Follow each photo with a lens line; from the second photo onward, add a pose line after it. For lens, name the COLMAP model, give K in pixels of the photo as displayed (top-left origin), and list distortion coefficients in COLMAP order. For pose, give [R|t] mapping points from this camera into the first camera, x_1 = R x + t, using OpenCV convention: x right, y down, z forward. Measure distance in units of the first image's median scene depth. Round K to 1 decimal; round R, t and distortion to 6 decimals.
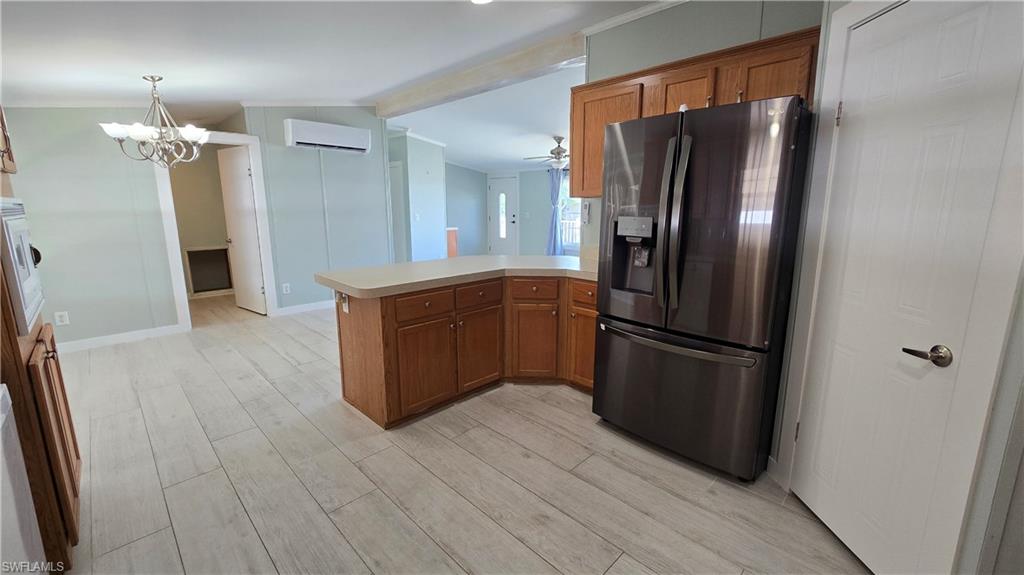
lens RADIAL K [[421.8, 0, 514.8], [0, 421.8, 286.3], [0, 0, 1]] dist [-0.001931, 0.000015]
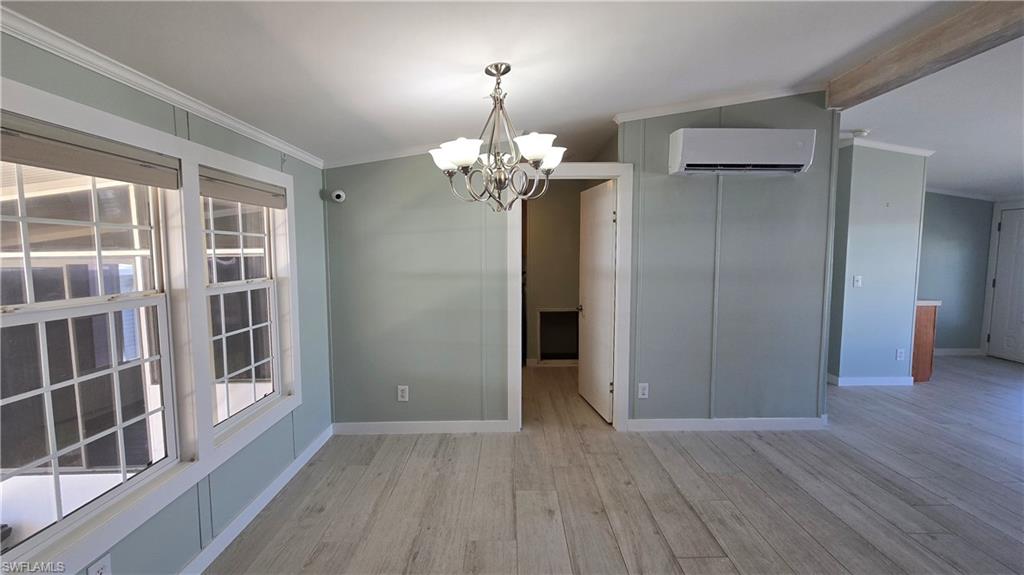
lens RADIAL K [[421.8, 0, 514.8], [0, 421.8, 286.3], [0, 0, 1]] dist [-0.001931, 0.000015]
pose [[0.718554, 0.055152, -0.693280, -0.246097], [-0.130279, 0.989879, -0.056282, -0.091688], [0.683159, 0.130761, 0.718467, 0.382792]]
